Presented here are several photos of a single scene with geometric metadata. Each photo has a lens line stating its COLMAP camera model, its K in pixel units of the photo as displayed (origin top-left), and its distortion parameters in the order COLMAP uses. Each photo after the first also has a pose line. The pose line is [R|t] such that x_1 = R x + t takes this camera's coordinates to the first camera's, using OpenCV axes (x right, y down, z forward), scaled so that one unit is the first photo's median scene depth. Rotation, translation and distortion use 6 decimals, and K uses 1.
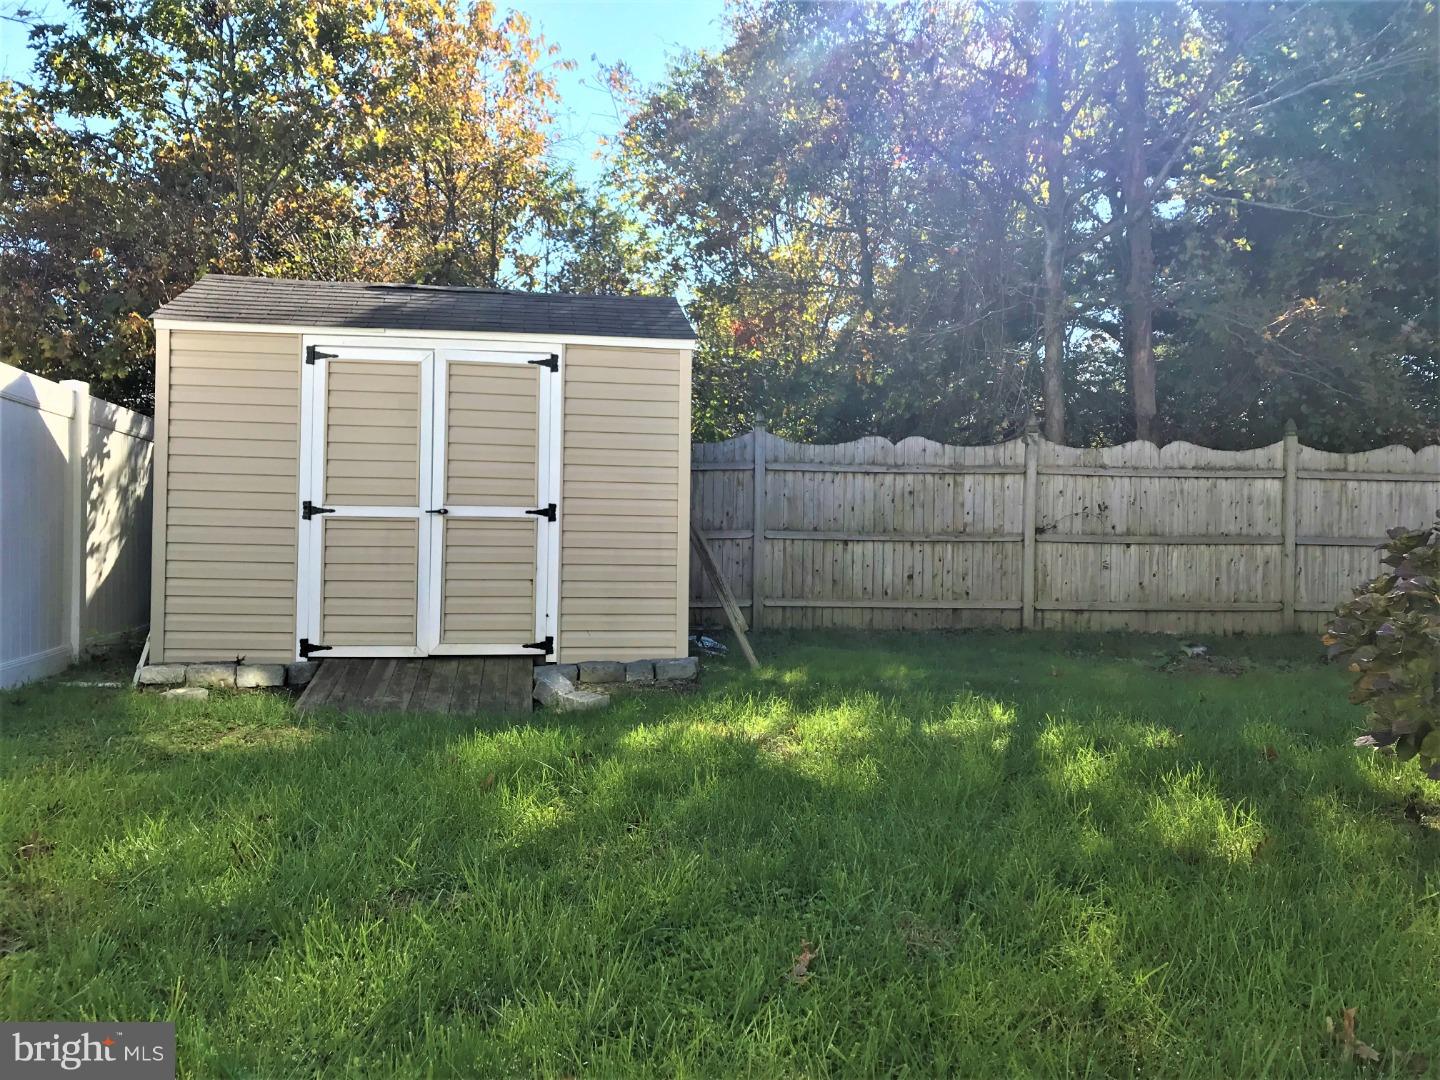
lens RADIAL K [[1187.8, 0, 719.9], [0, 1187.8, 540.5], [0, 0, 1]] dist [0.062139, -0.065344]
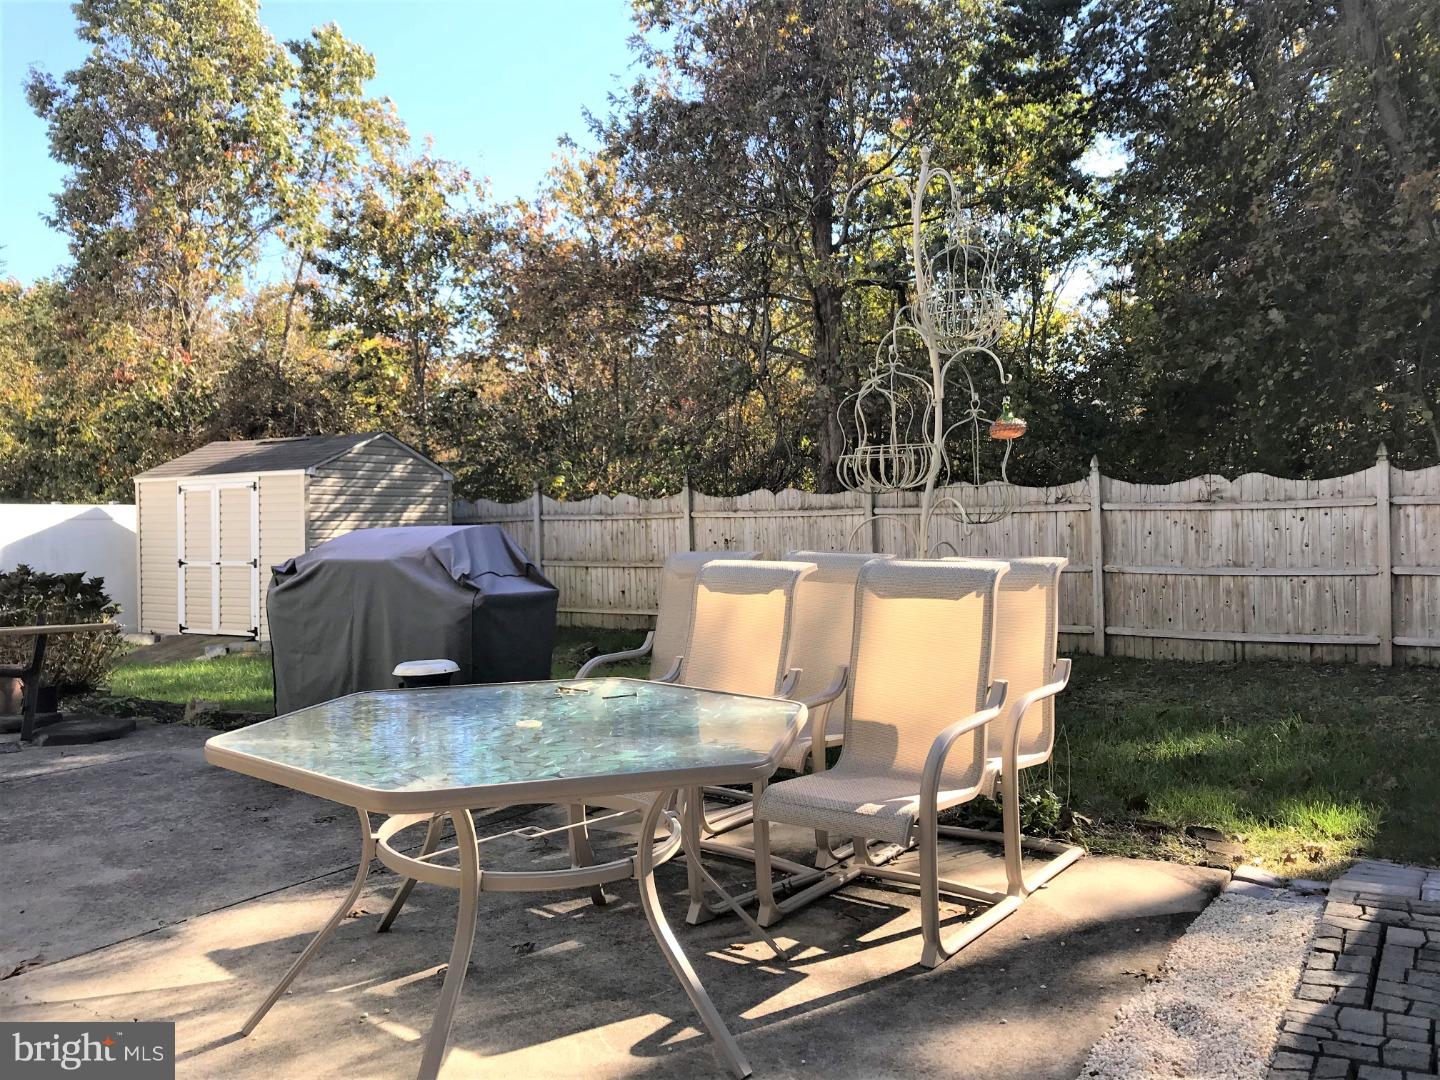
lens RADIAL K [[1187.8, 0, 720.9], [0, 1187.8, 540.0], [0, 0, 1]] dist [0.062139, -0.065344]
pose [[0.768474, -0.011952, -0.639770, 1.169736], [0.023949, 0.999662, 0.010091, -0.043676], [0.639433, -0.023077, 0.768500, -0.013043]]
